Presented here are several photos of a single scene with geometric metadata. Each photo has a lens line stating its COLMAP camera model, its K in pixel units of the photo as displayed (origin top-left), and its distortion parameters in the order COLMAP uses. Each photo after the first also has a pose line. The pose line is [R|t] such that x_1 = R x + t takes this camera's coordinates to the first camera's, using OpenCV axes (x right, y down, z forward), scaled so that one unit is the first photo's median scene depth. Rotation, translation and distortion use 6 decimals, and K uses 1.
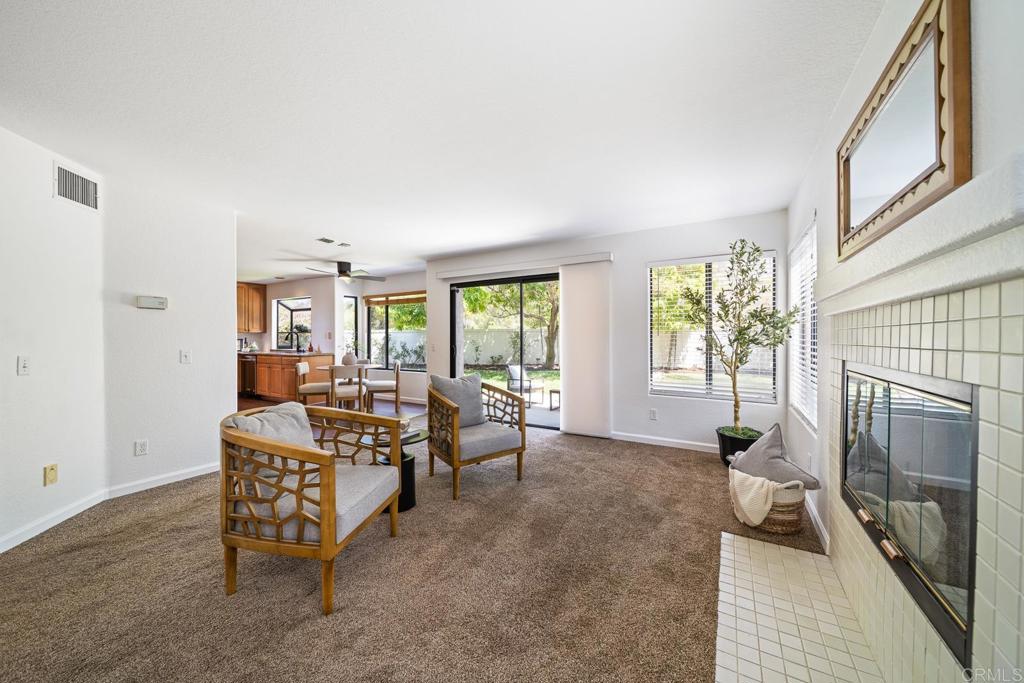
lens RADIAL K [[363.3, 0, 517.3], [0, 363.3, 342.7], [0, 0, 1]] dist [0.000455, -0.000651]
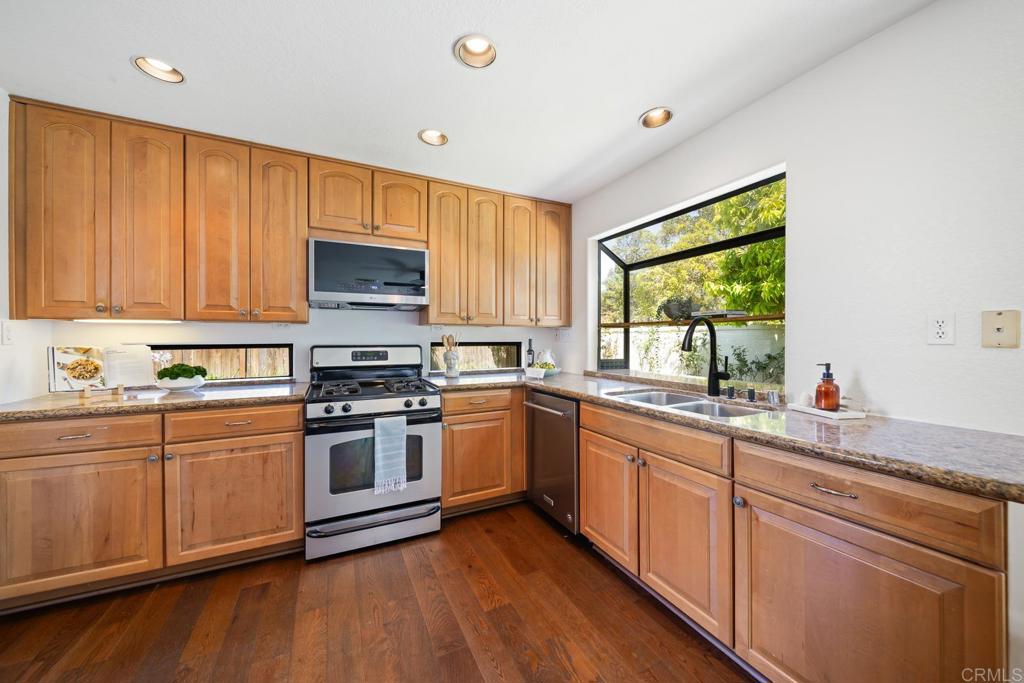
lens RADIAL K [[363.3, 0, 508.9], [0, 363.3, 338.6], [0, 0, 1]] dist [0.000455, -0.000651]
pose [[0.833325, -0.001294, -0.552781, -0.573687], [-0.006365, 0.999909, -0.011935, -0.010769], [0.552746, 0.013464, 0.833241, 0.689124]]
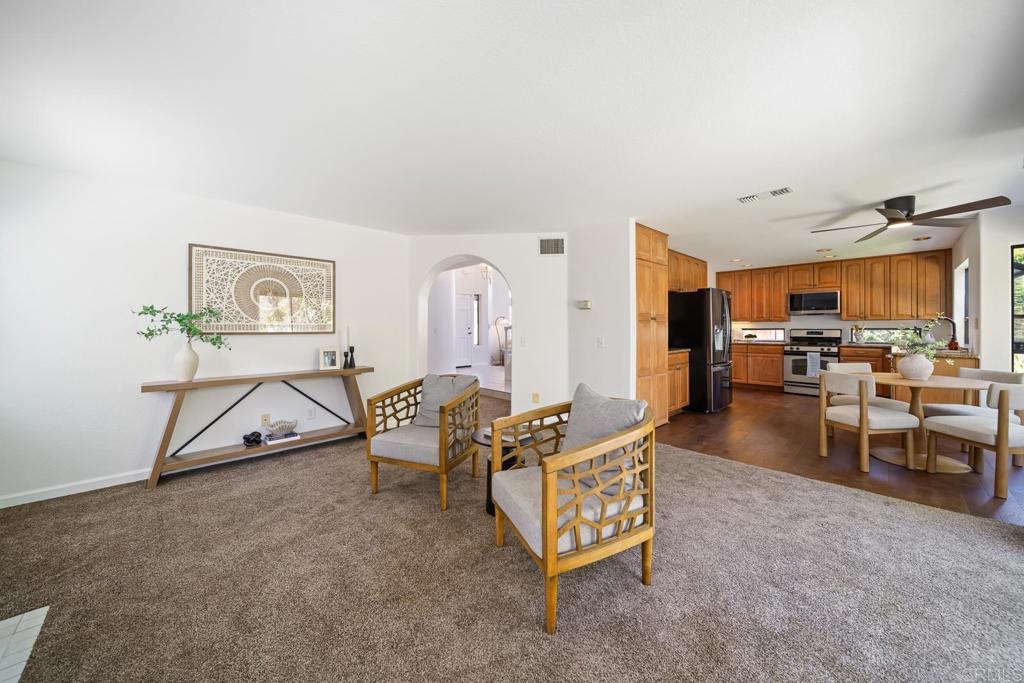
lens RADIAL K [[363.3, 0, 520.1], [0, 363.3, 328.3], [0, 0, 1]] dist [0.000455, -0.000651]
pose [[-0.276531, 0.003010, -0.961000, 0.195203], [-0.009444, 0.999938, 0.005850, -0.008025], [0.960959, 0.010693, -0.276485, 0.450708]]
